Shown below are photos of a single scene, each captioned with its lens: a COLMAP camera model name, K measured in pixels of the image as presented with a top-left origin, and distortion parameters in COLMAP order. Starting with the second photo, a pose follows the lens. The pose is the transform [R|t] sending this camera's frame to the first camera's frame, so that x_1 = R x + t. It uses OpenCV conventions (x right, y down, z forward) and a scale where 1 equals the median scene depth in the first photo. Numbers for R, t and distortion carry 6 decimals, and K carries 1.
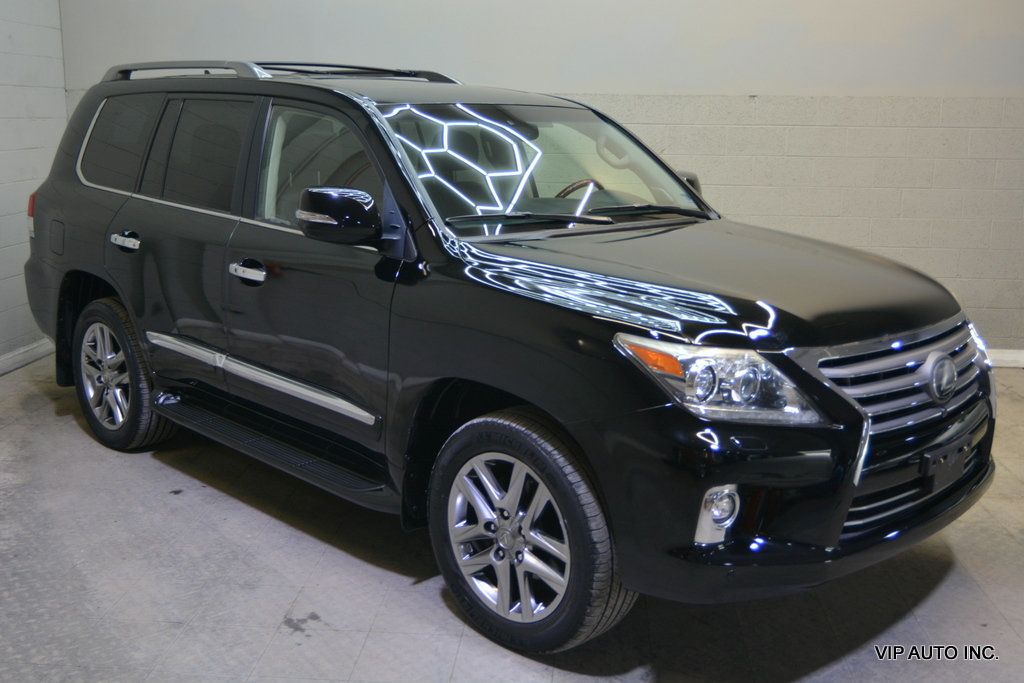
lens RADIAL K [[1135.6, 0, 512.0], [0, 1135.6, 341.5], [0, 0, 1]] dist [0.007068, 0.021149]
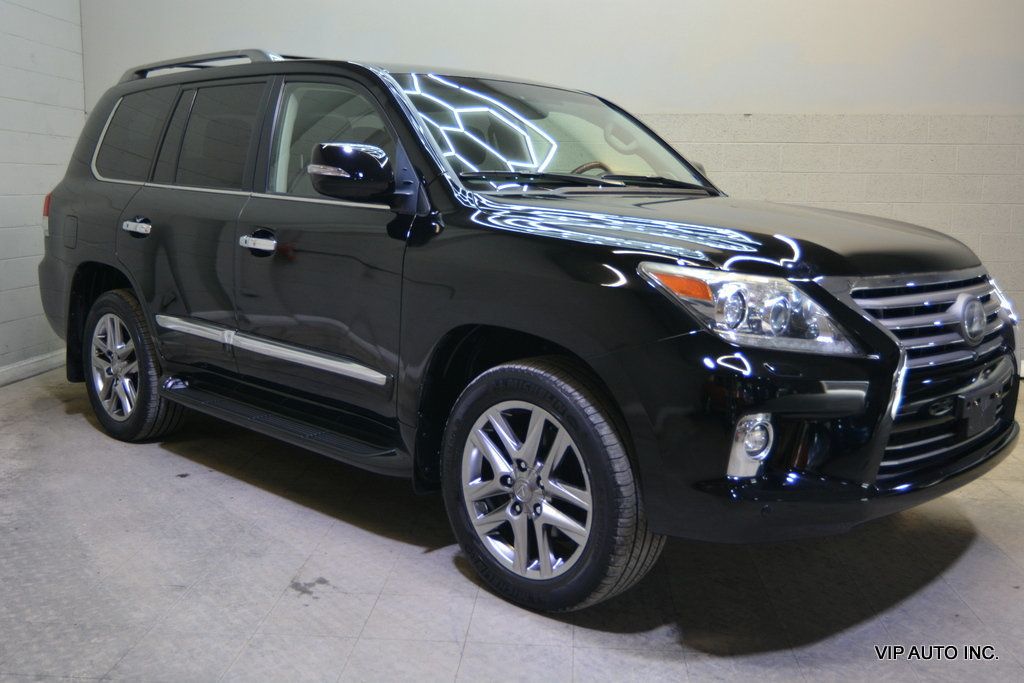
lens RADIAL K [[1057.6, 0, 512.0], [0, 1057.6, 341.5], [0, 0, 1]] dist [-0.004921, 0.008629]
pose [[0.999974, -0.001344, 0.007041, -0.019417], [0.001801, 0.997864, -0.065299, 0.097395], [-0.006938, 0.065310, 0.997841, 0.092310]]
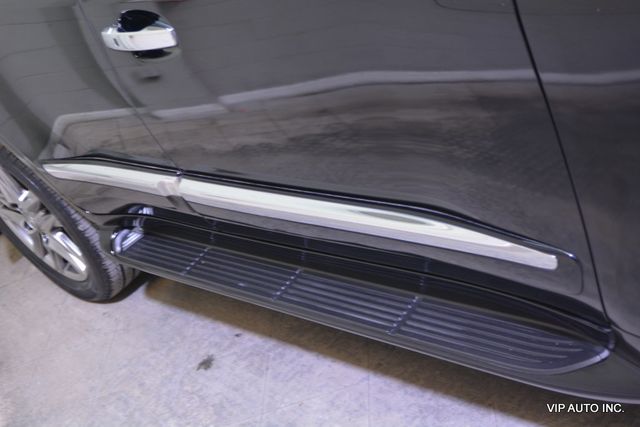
lens RADIAL K [[936.6, 0, 320.0], [0, 936.6, 213.5], [0, 0, 1]] dist [-0.001883, 0.019741]
pose [[0.902463, -0.389160, -0.184702, -0.129565], [0.428464, 0.855211, 0.291604, -0.090683], [0.044478, -0.342300, 0.938537, 0.665605]]
